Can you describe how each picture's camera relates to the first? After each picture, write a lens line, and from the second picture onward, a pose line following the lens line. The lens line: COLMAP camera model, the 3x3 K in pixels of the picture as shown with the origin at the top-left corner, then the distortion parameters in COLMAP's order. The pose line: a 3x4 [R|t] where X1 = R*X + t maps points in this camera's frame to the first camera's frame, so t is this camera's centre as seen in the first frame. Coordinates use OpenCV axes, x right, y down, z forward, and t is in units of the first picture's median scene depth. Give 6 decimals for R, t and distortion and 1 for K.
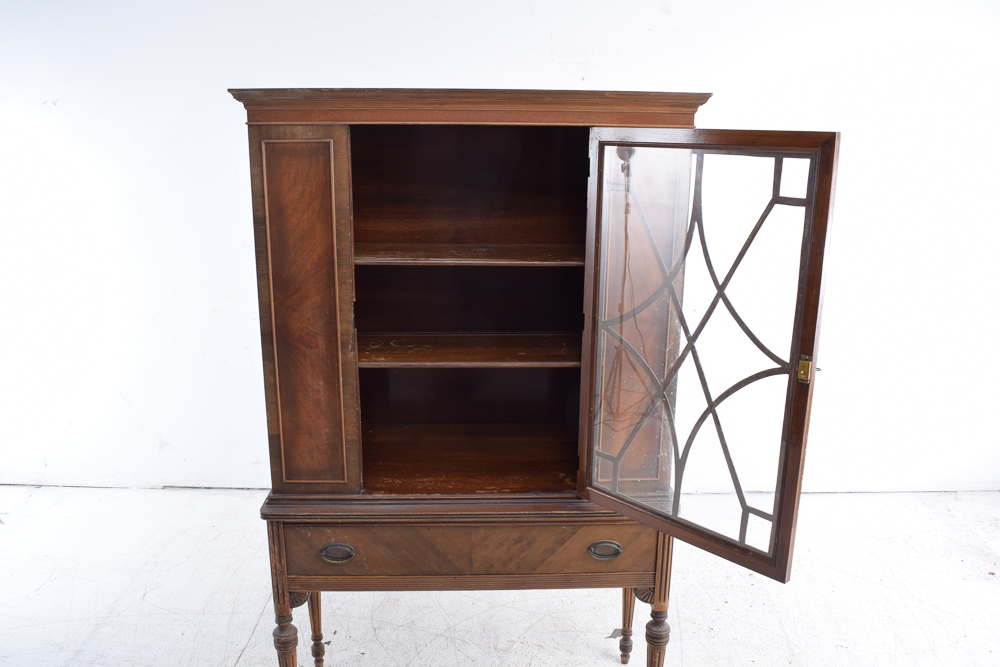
lens RADIAL K [[778.7, 0, 501.7], [0, 778.7, 326.0], [0, 0, 1]] dist [-0.095474, 0.016527]
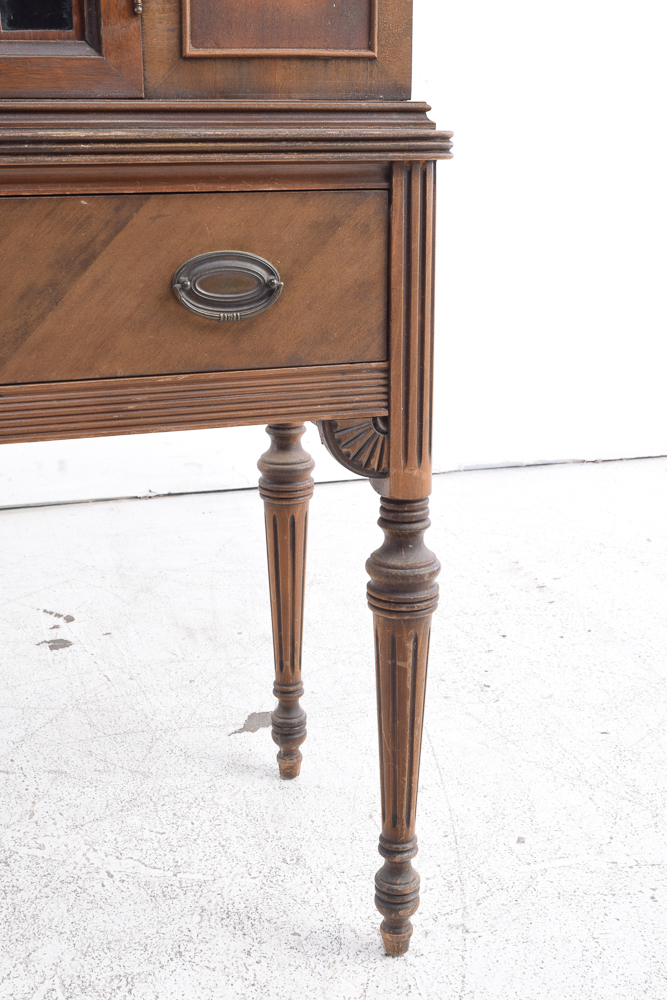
lens RADIAL K [[1301.0, 0, 324.0], [0, 1301.0, 498.5], [0, 0, 1]] dist [-0.043680, 0.000000]
pose [[0.961616, -0.085303, 0.260803, 0.029681], [0.075310, 0.996000, 0.048092, 0.352691], [-0.263863, -0.026605, 0.964193, 0.491889]]
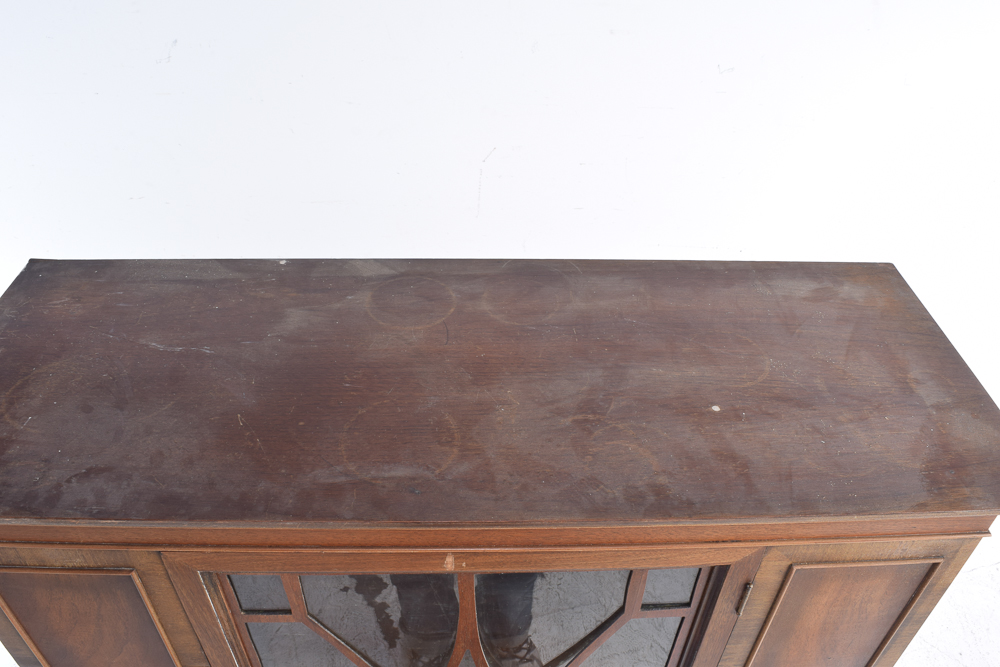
lens RADIAL K [[778.7, 0, 500.4], [0, 778.7, 330.3], [0, 0, 1]] dist [-0.095474, 0.016527]
pose [[0.999824, 0.018601, 0.002558, -0.020094], [-0.018031, 0.913173, 0.407173, -0.470956], [0.005238, -0.407147, 0.913348, 0.598123]]
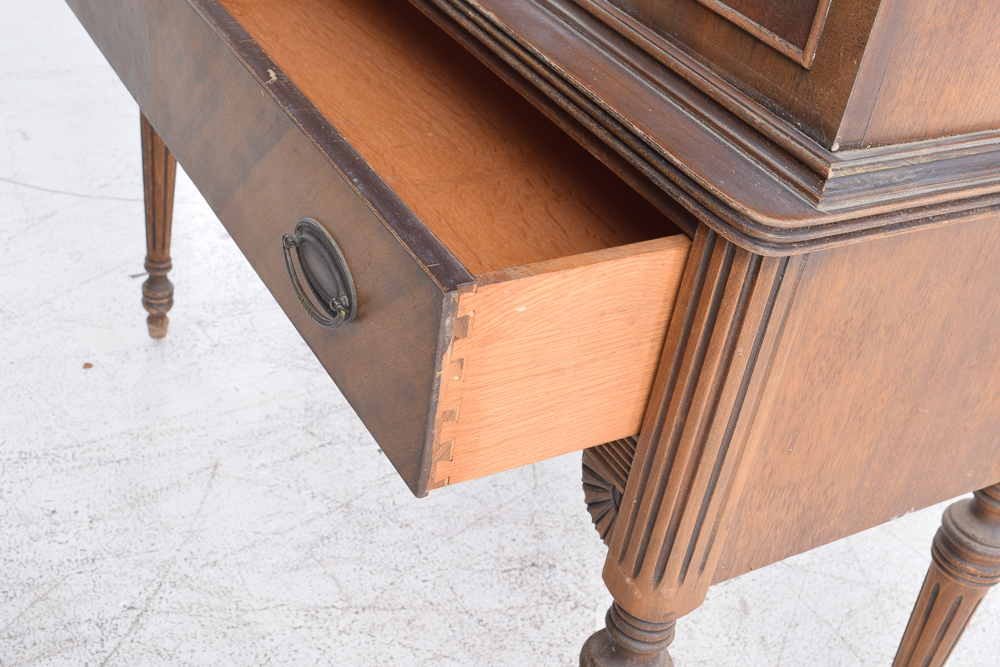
lens RADIAL K [[1301.0, 0, 505.6], [0, 1301.0, 327.8], [0, 0, 1]] dist [-0.043680, 0.000000]
pose [[0.469284, 0.546099, -0.693937, 0.443565], [-0.360081, 0.835883, 0.414295, 0.143553], [0.806296, 0.055452, 0.588907, 0.739539]]
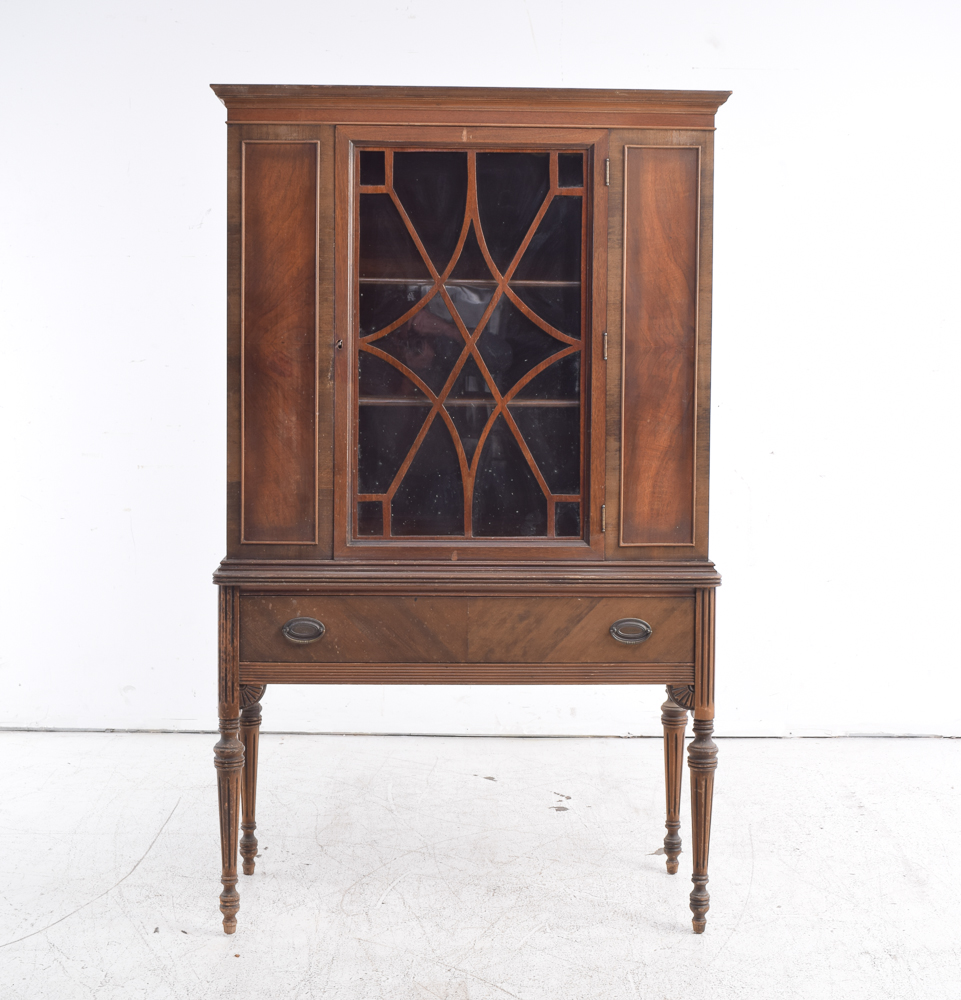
lens RADIAL K [[1542.1, 0, 468.2], [0, 1542.1, 416.3], [0, 0, 1]] dist [-0.063318, 0.000000]
pose [[0.999963, -0.000100, -0.008551, -0.023762], [-0.001627, 0.979448, -0.201690, 0.396657], [0.008395, 0.201696, 0.979412, -0.642222]]
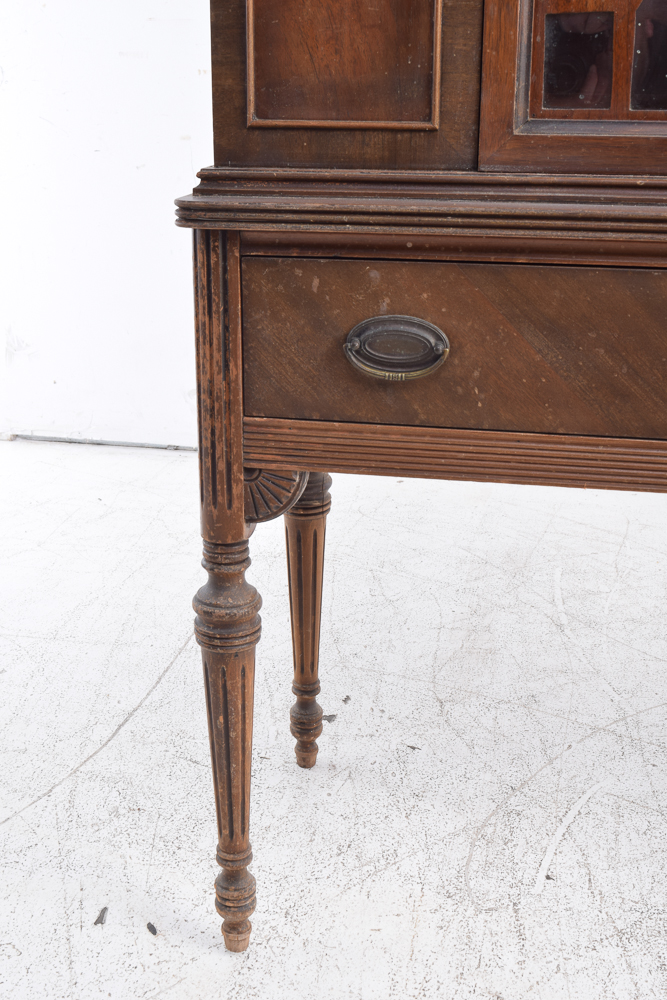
lens RADIAL K [[1240.1, 0, 323.4], [0, 1240.1, 497.3], [0, 0, 1]] dist [-0.050005, 0.000000]
pose [[0.974133, 0.067759, -0.215577, -0.123348], [-0.048240, 0.994350, 0.094555, 0.305938], [0.220766, -0.081709, 0.971898, 0.465854]]
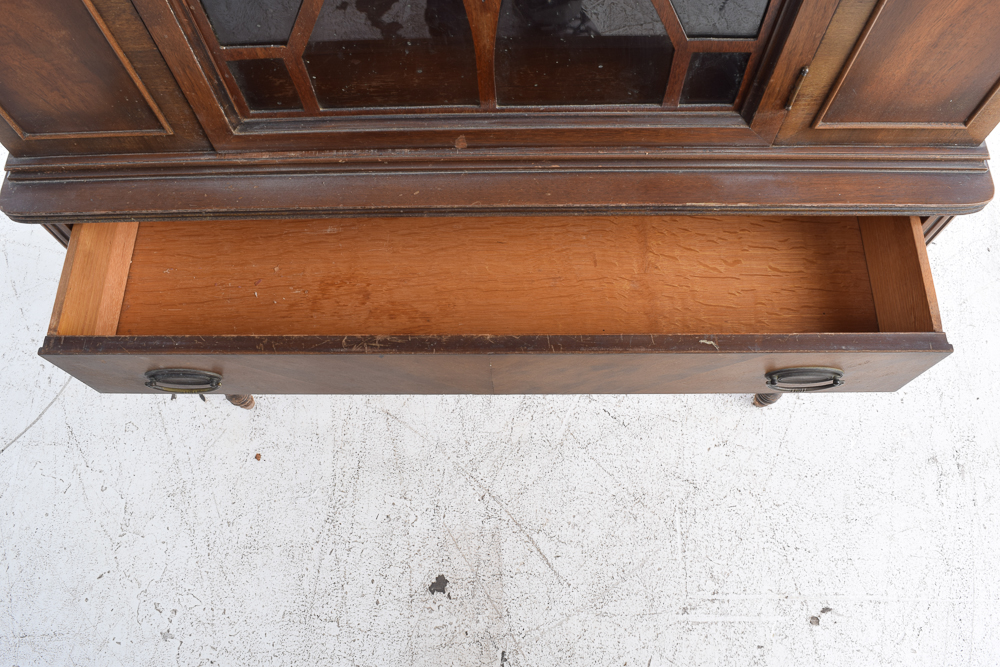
lens RADIAL K [[778.7, 0, 500.9], [0, 778.7, 324.4], [0, 0, 1]] dist [-0.095474, 0.016527]
pose [[0.998877, 0.024776, -0.040396, -0.013869], [0.016972, 0.608855, 0.793100, -0.044279], [0.044245, -0.792895, 0.607750, 0.683359]]
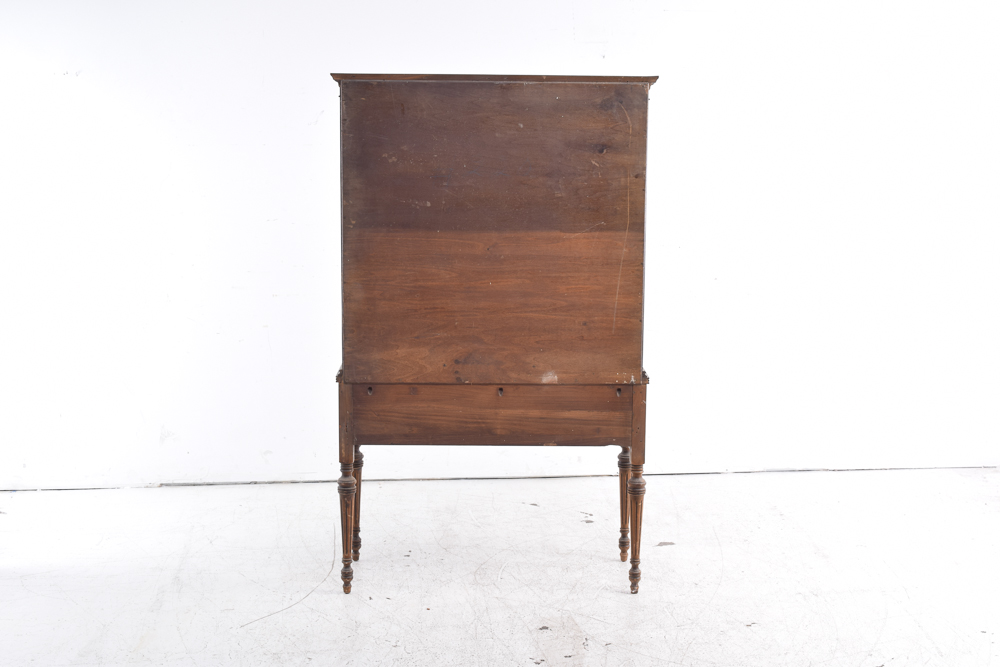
lens RADIAL K [[1502.7, 0, 499.8], [0, 1502.7, 327.6], [0, 0, 1]] dist [-0.008945, 0.000000]
pose [[0.994369, -0.018662, 0.104315, -0.415688], [0.029774, 0.993920, -0.106001, 0.423413], [-0.101703, 0.108510, 0.988879, -1.585200]]
